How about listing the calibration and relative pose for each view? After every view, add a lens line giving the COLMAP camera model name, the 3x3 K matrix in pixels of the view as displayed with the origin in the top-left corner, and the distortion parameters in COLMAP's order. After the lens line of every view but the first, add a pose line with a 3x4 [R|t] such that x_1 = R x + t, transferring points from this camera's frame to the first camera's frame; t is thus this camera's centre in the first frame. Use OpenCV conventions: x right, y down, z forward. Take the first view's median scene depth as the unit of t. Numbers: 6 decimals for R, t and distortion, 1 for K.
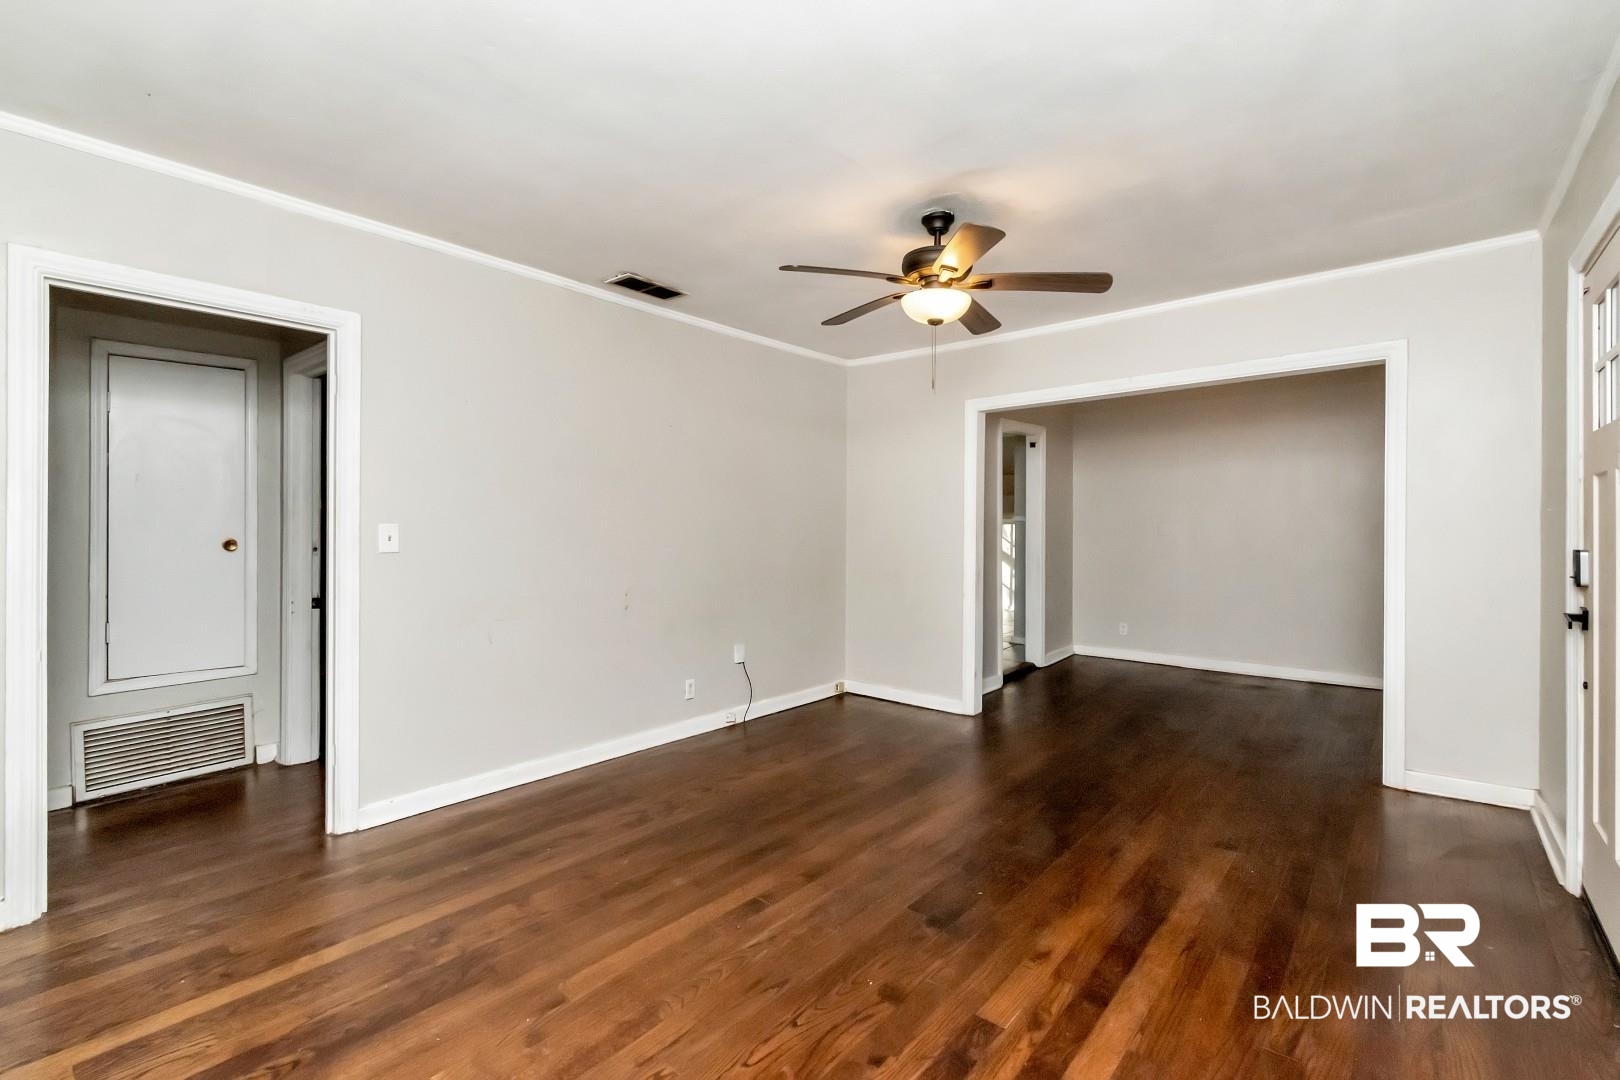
lens RADIAL K [[695.5, 0, 809.2], [0, 695.5, 524.7], [0, 0, 1]] dist [0.000583, 0.000169]
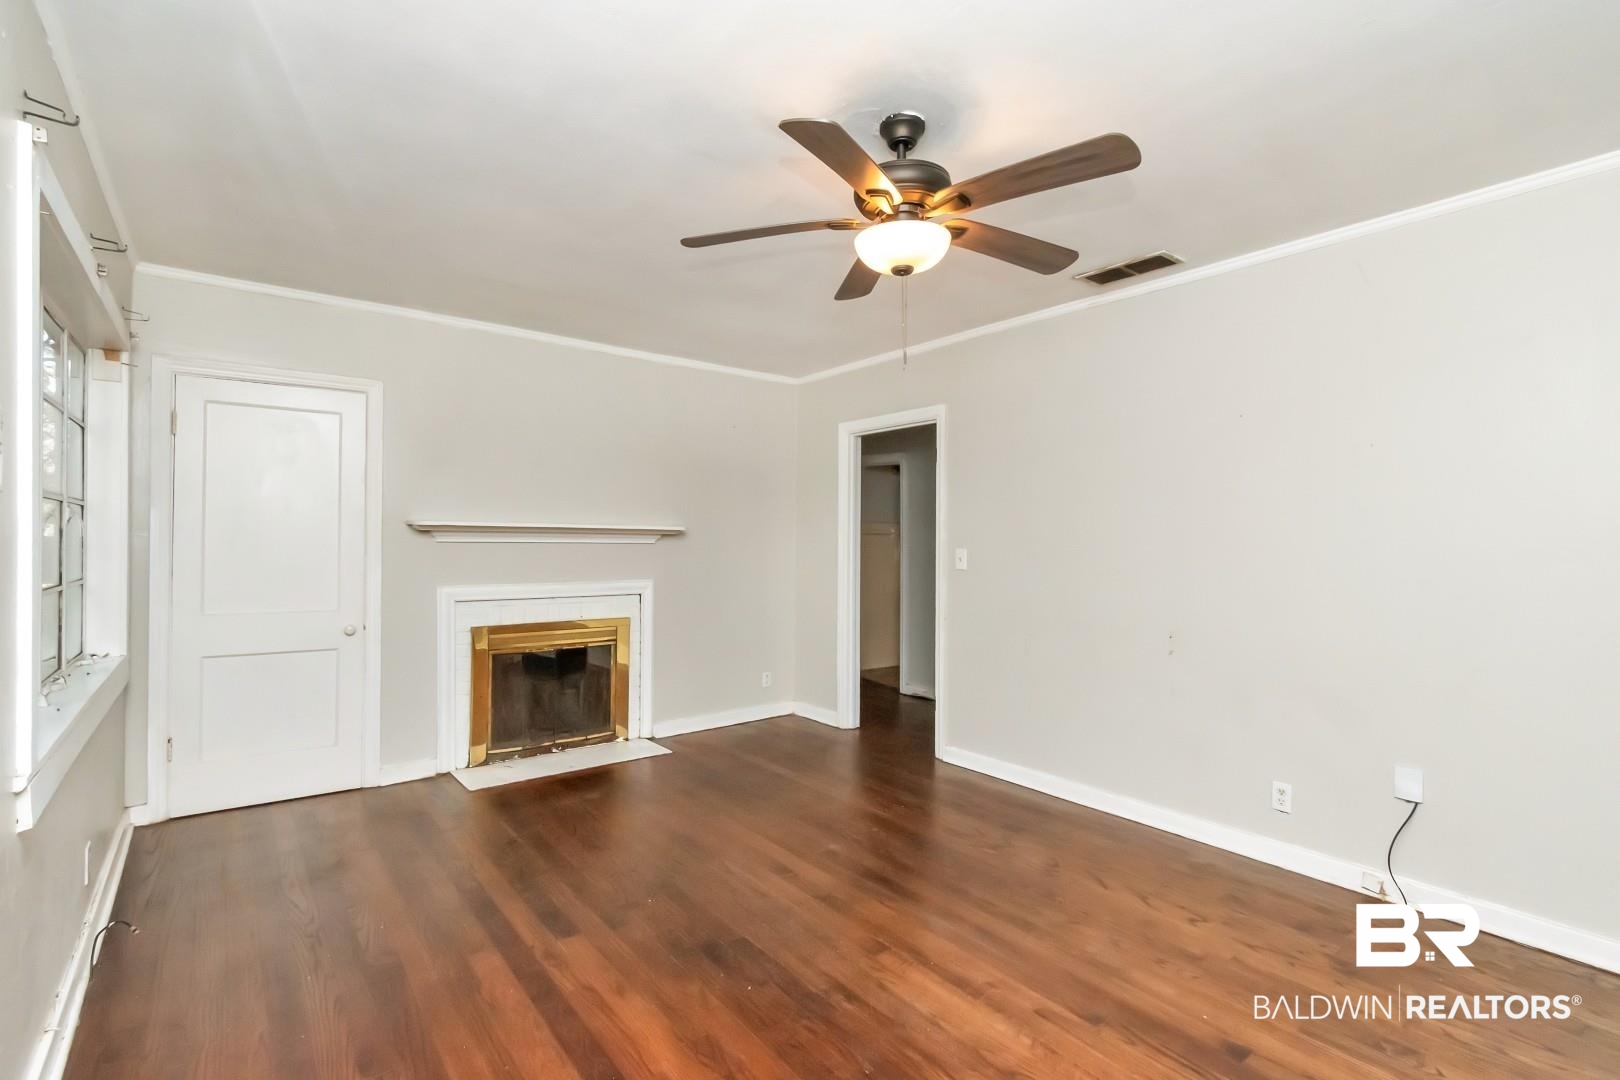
lens RADIAL K [[736.4, 0, 810.0], [0, 736.4, 540.0], [0, 0, 1]] dist [-0.000915, -0.000388]
pose [[-0.183911, -0.011411, -0.982877, 0.993474], [-0.006617, 0.999924, -0.010371, -0.001448], [0.982921, 0.004597, -0.183973, 1.101437]]
